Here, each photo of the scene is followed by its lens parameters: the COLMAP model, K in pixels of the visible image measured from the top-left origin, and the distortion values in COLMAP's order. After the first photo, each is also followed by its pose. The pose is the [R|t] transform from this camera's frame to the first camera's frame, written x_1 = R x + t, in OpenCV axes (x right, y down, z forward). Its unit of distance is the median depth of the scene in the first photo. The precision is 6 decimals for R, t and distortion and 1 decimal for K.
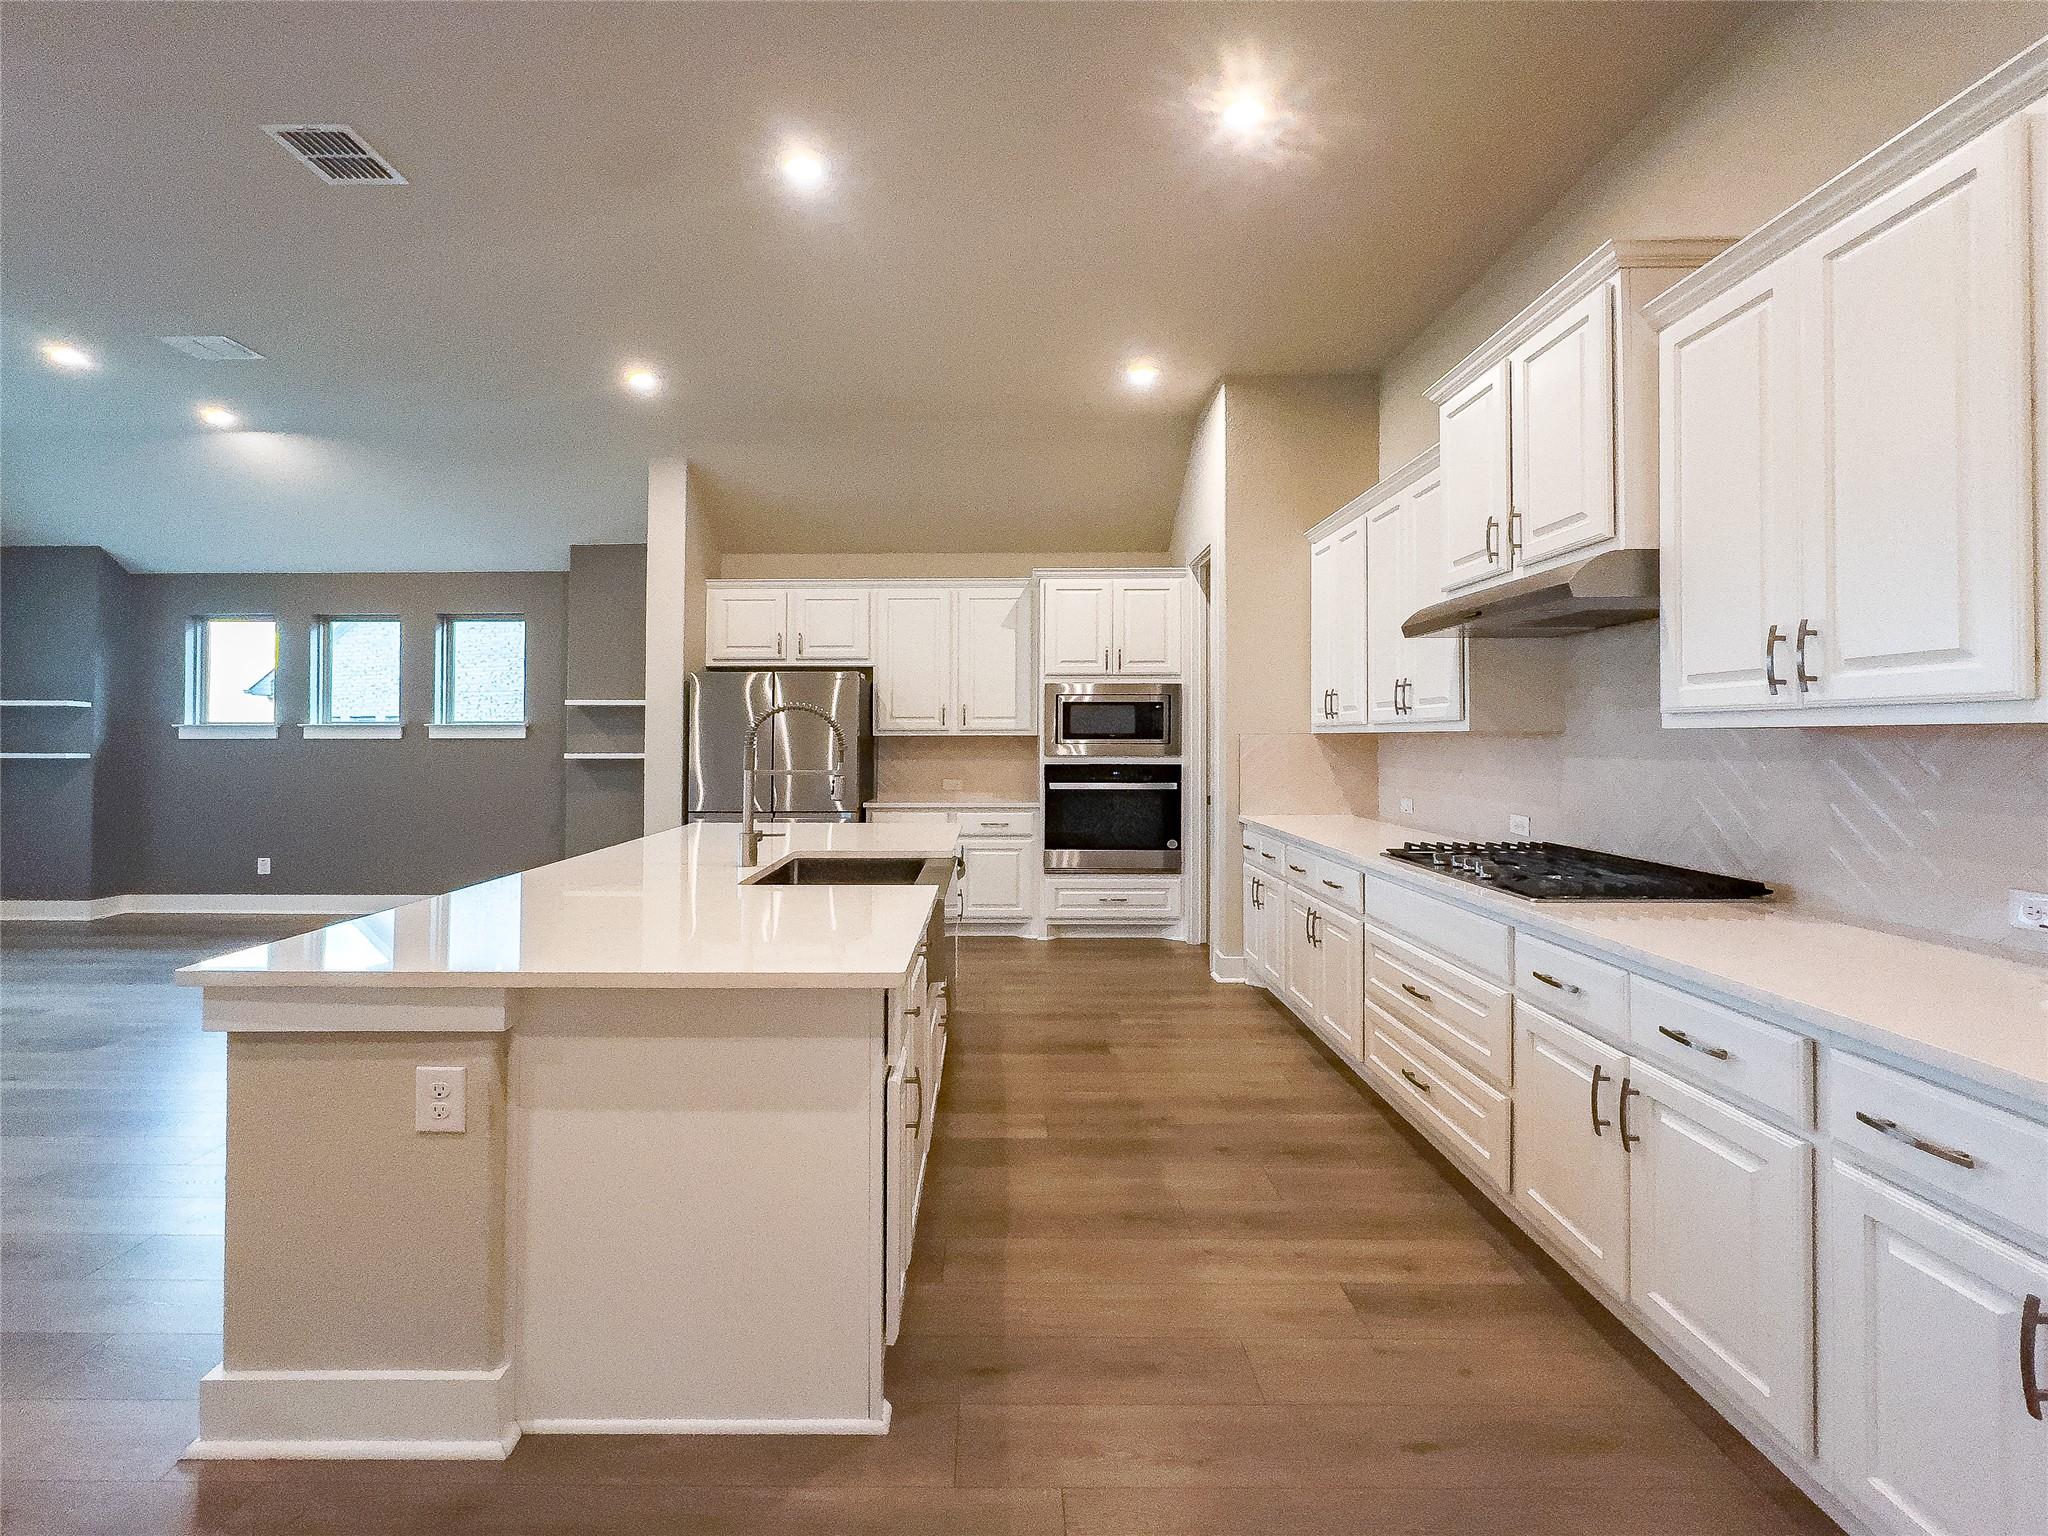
lens RADIAL K [[956.3, 0, 959.8], [0, 956.3, 732.6], [0, 0, 1]] dist [0.000828, 0.000238]
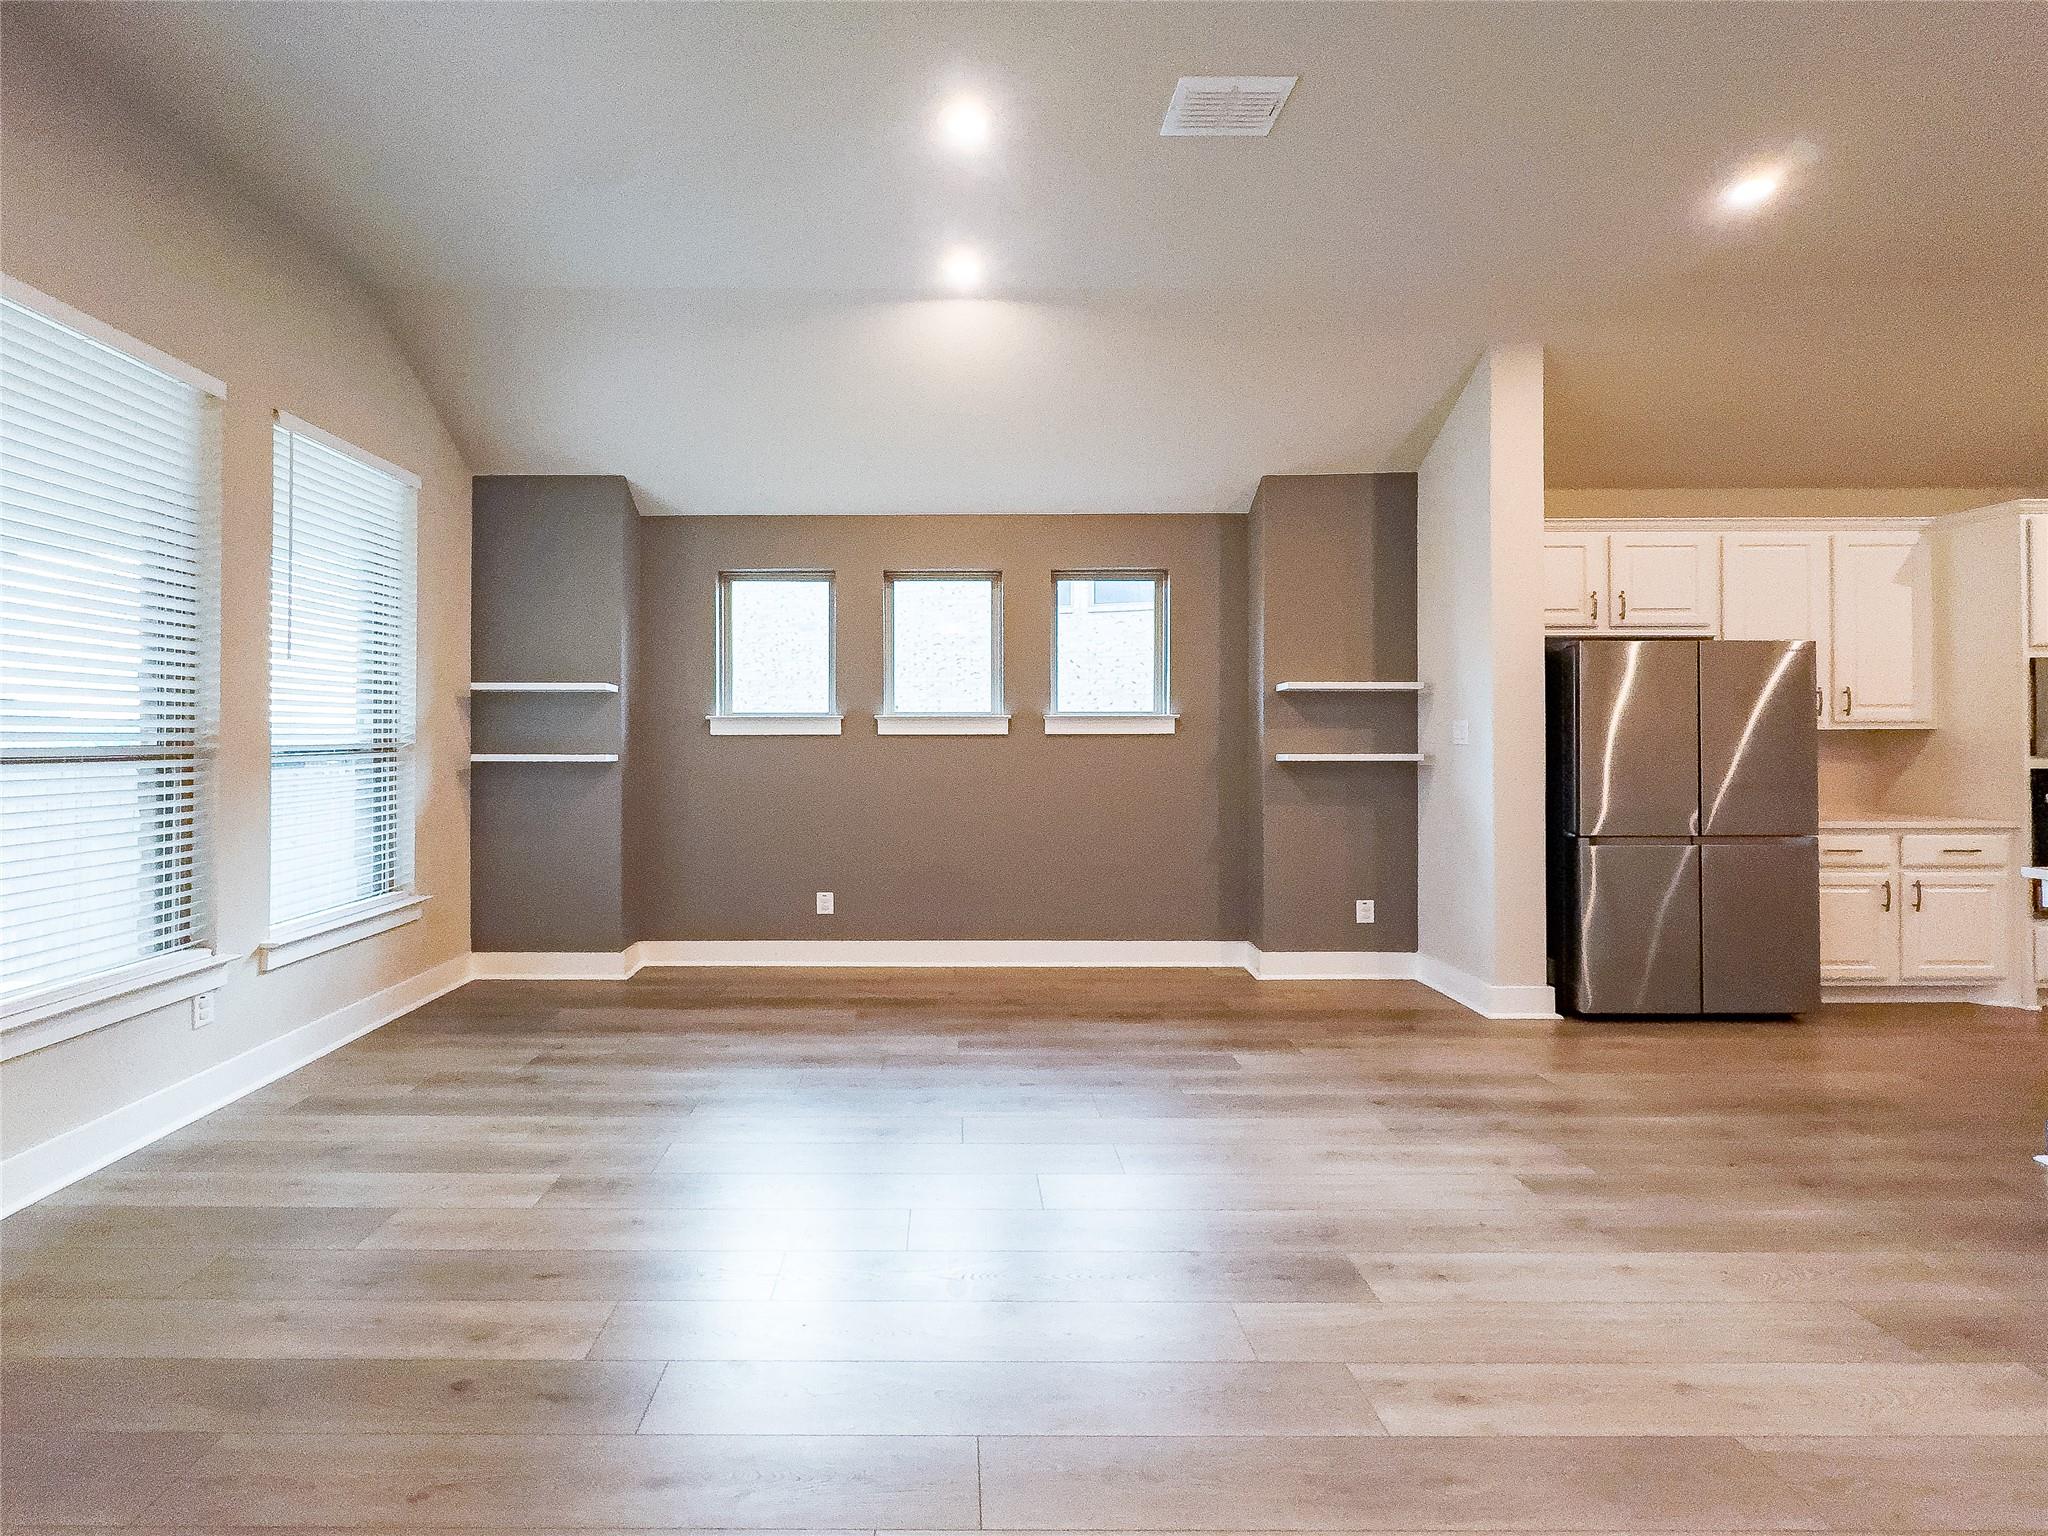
lens RADIAL K [[956.3, 0, 1028.1], [0, 956.3, 710.7], [0, 0, 1]] dist [0.000828, 0.000238]
pose [[0.999904, -0.001416, 0.013748, -0.670661], [0.001607, 0.999903, -0.013839, -0.002203], [-0.013727, 0.013860, 0.999810, 0.285675]]
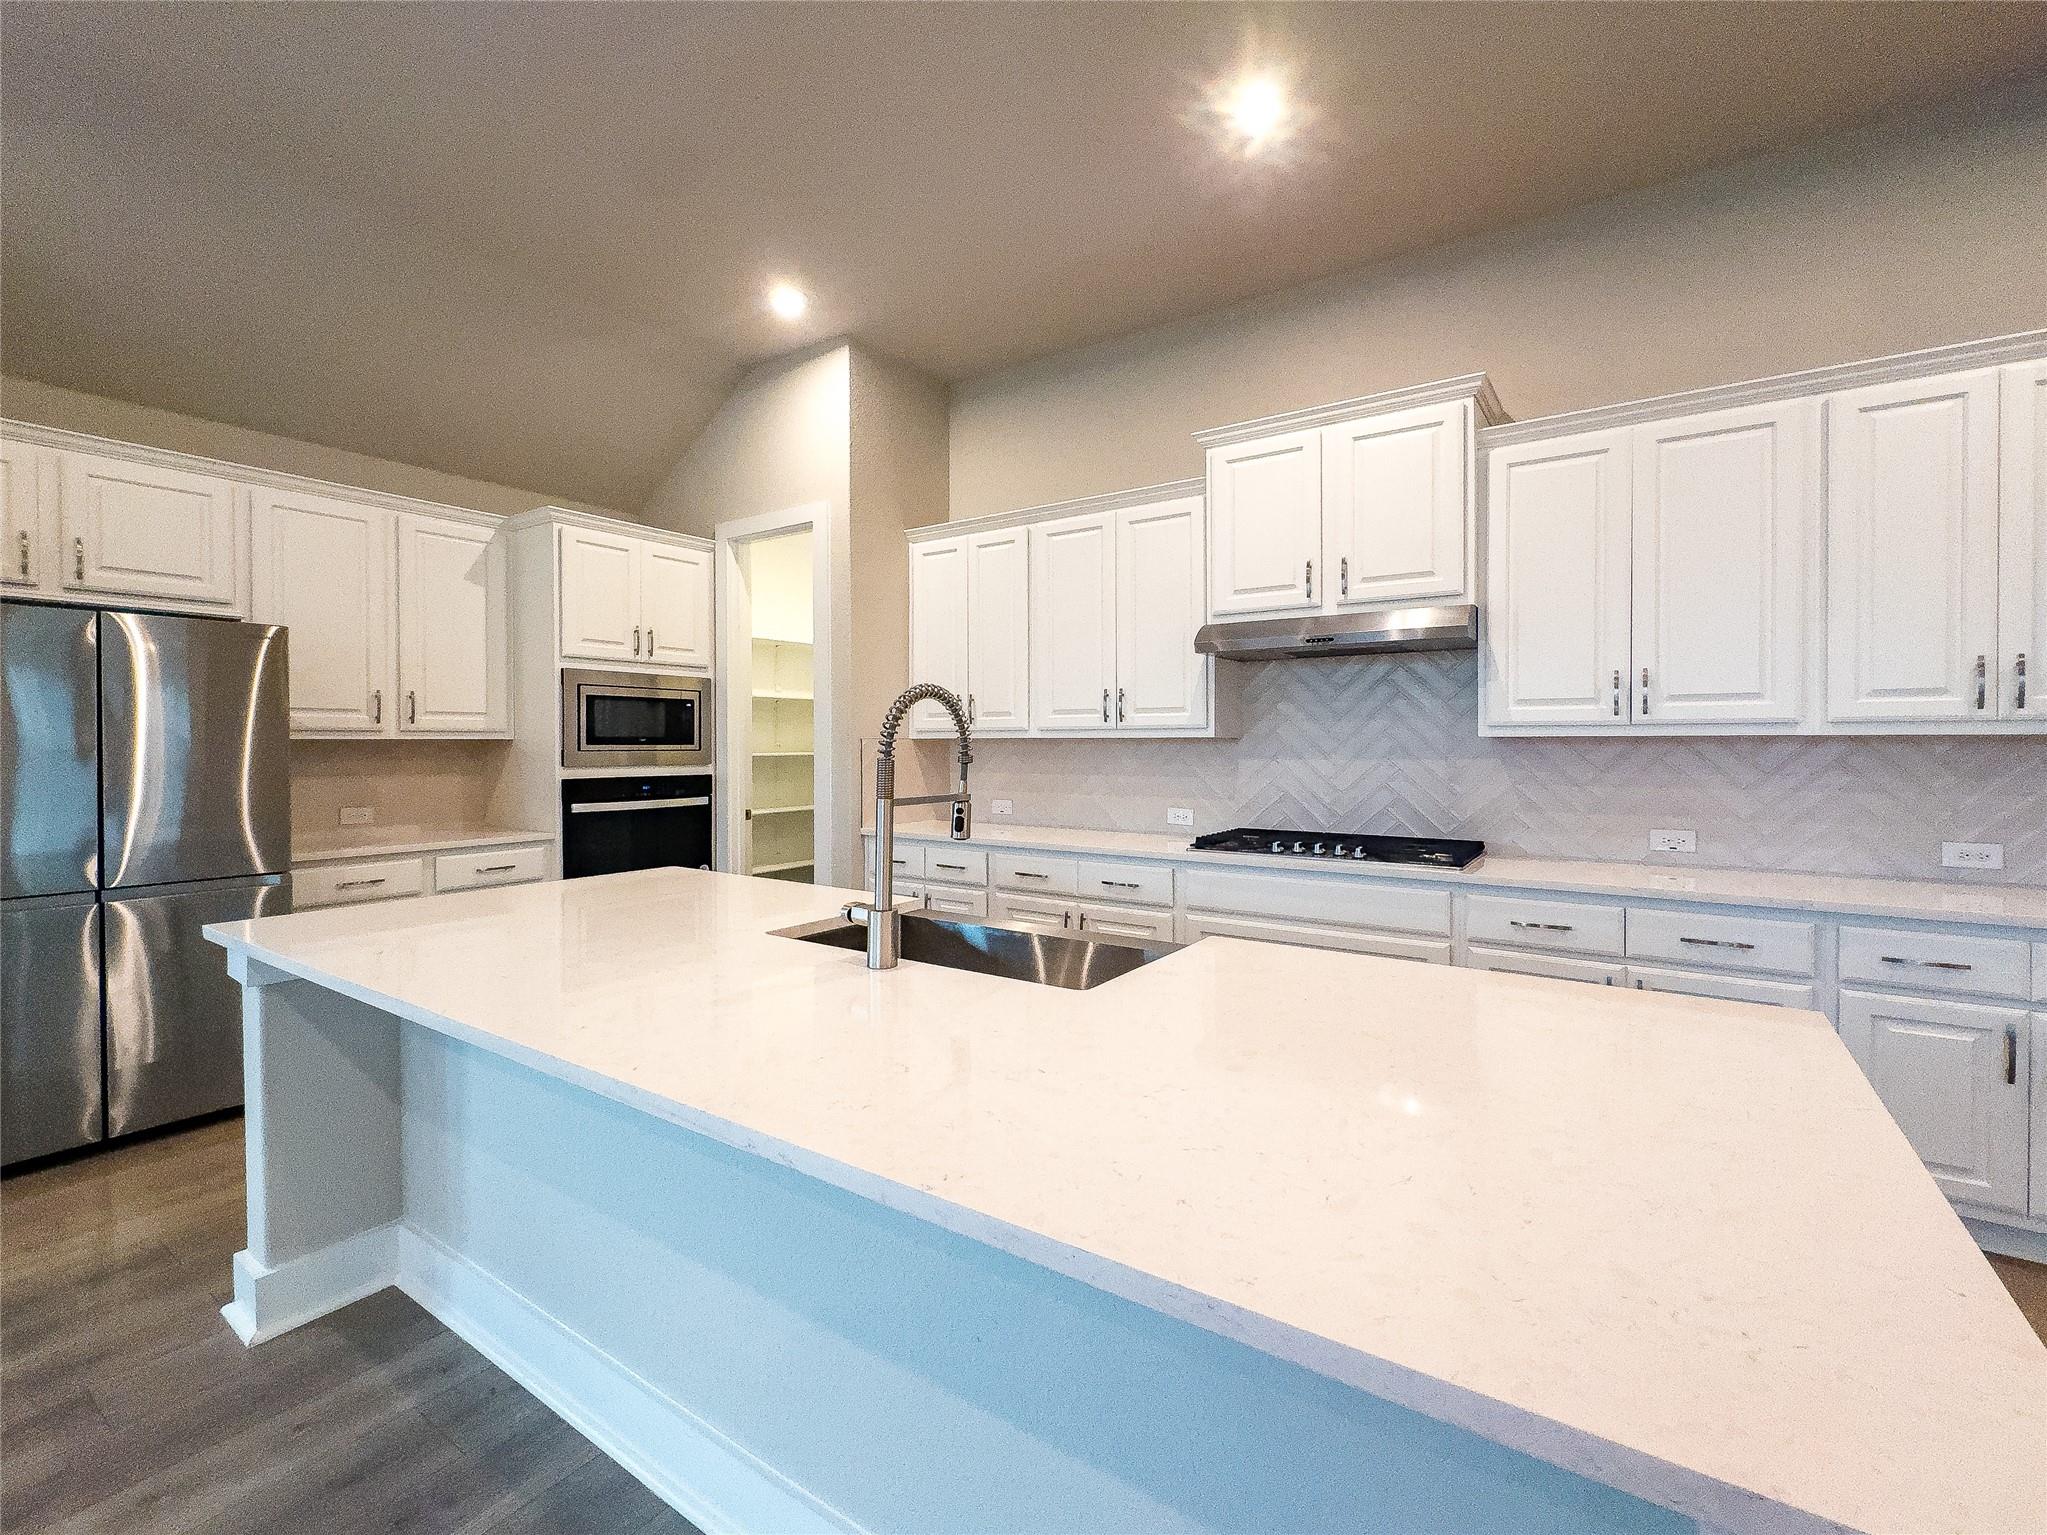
lens RADIAL K [[955.8, 0, 969.3], [0, 955.8, 758.2], [0, 0, 1]] dist [0.000828, 0.000238]
pose [[0.565755, -0.013401, 0.824465, -0.336214], [-0.004824, 0.999797, 0.019561, 0.001473], [-0.824559, -0.015045, 0.565575, 0.333808]]
